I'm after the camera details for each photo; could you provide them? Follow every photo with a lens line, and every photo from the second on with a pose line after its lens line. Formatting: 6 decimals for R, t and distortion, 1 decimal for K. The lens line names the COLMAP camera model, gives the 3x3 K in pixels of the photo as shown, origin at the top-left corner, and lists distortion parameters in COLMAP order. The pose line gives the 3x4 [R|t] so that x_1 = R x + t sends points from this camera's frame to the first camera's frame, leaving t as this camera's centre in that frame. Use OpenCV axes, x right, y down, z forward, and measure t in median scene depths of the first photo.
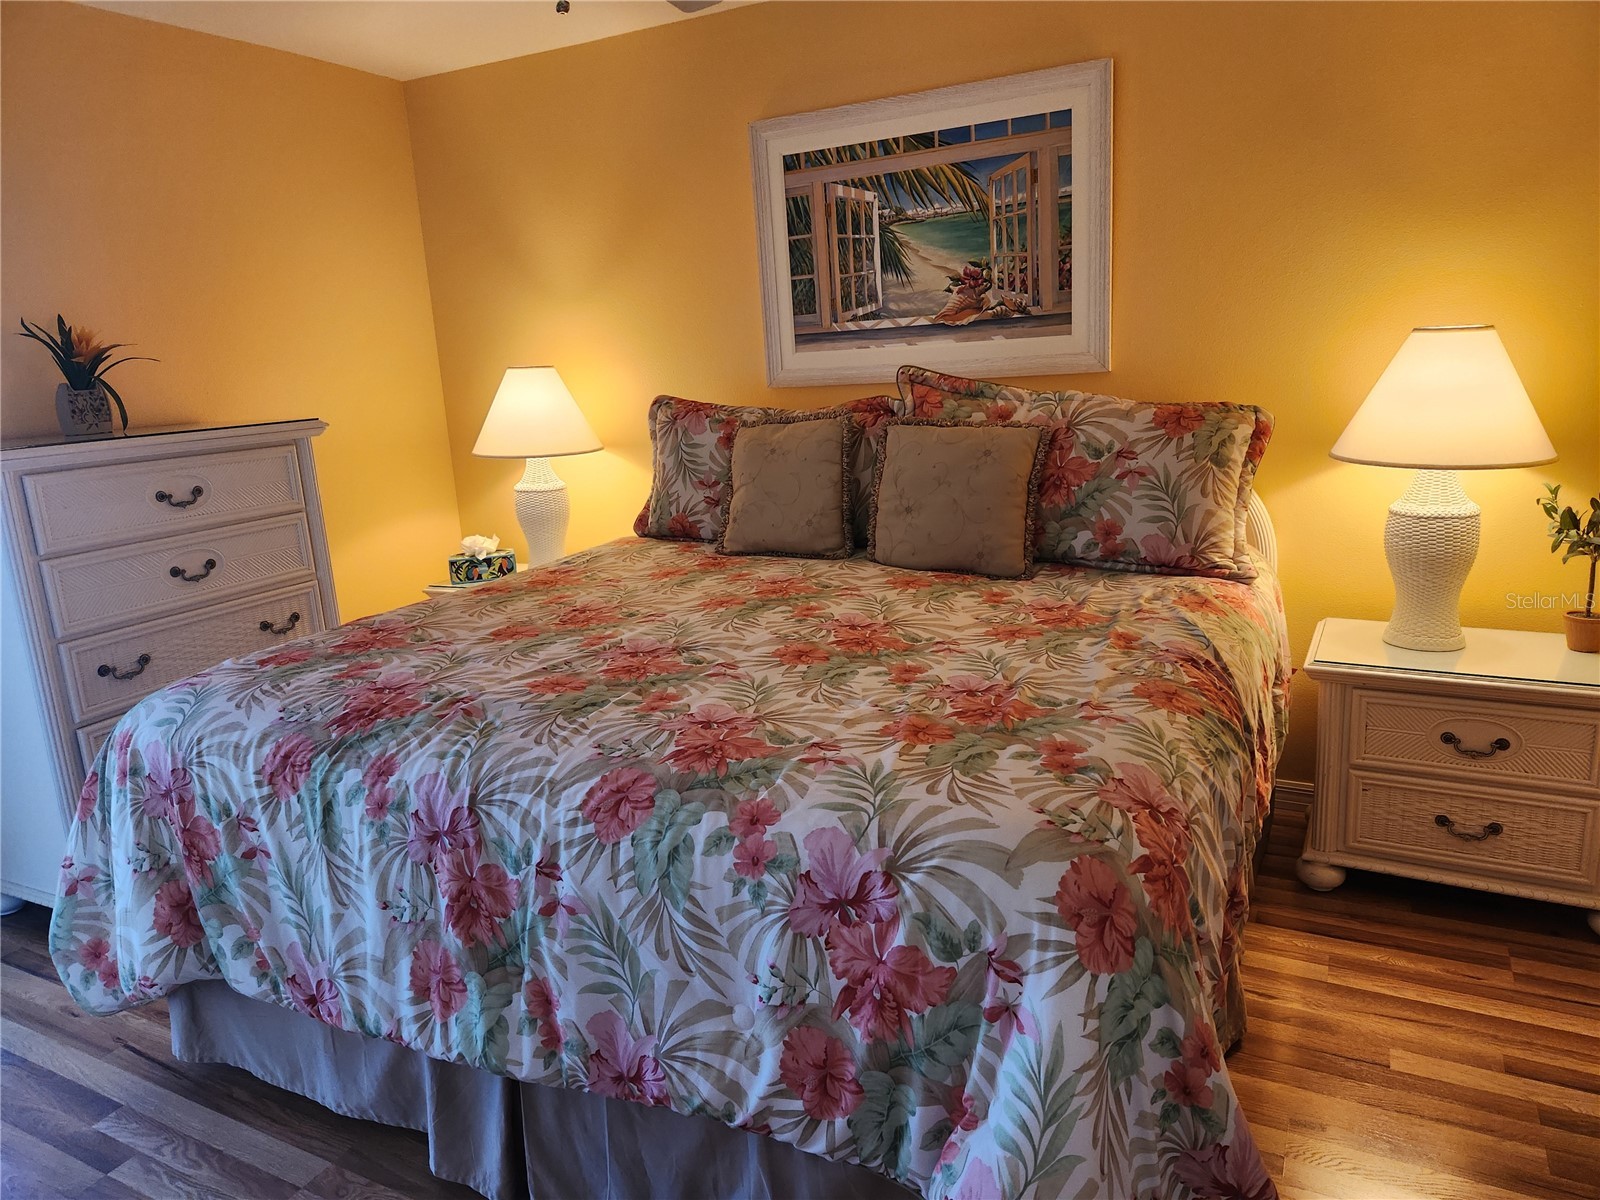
lens RADIAL K [[1068.4, 0, 799.2], [0, 1068.4, 596.8], [0, 0, 1]] dist [0.067889, -0.056983]
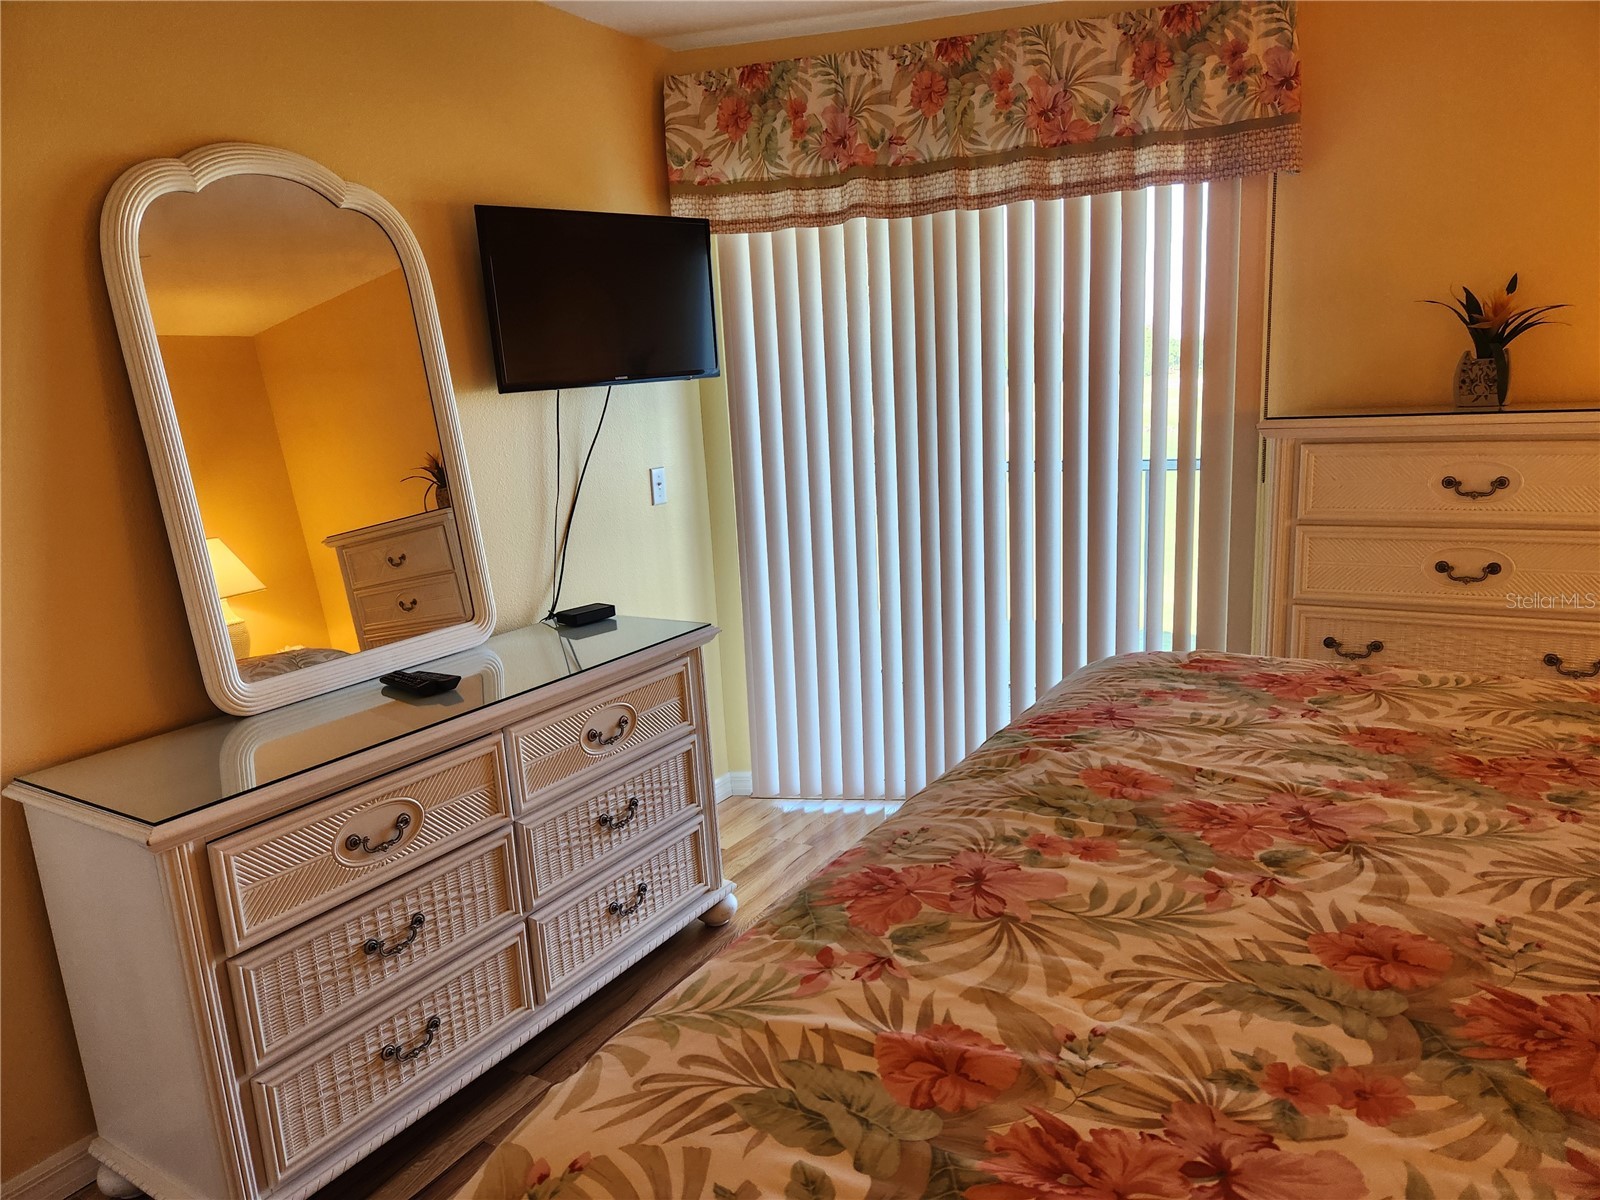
lens RADIAL K [[1068.4, 0, 800.6], [0, 1068.4, 607.9], [0, 0, 1]] dist [0.067889, -0.056983]
pose [[-0.081592, 0.257590, -0.962803, 0.513626], [-0.177343, 0.946856, 0.268352, -0.205650], [0.980761, 0.192642, -0.031574, 0.765918]]
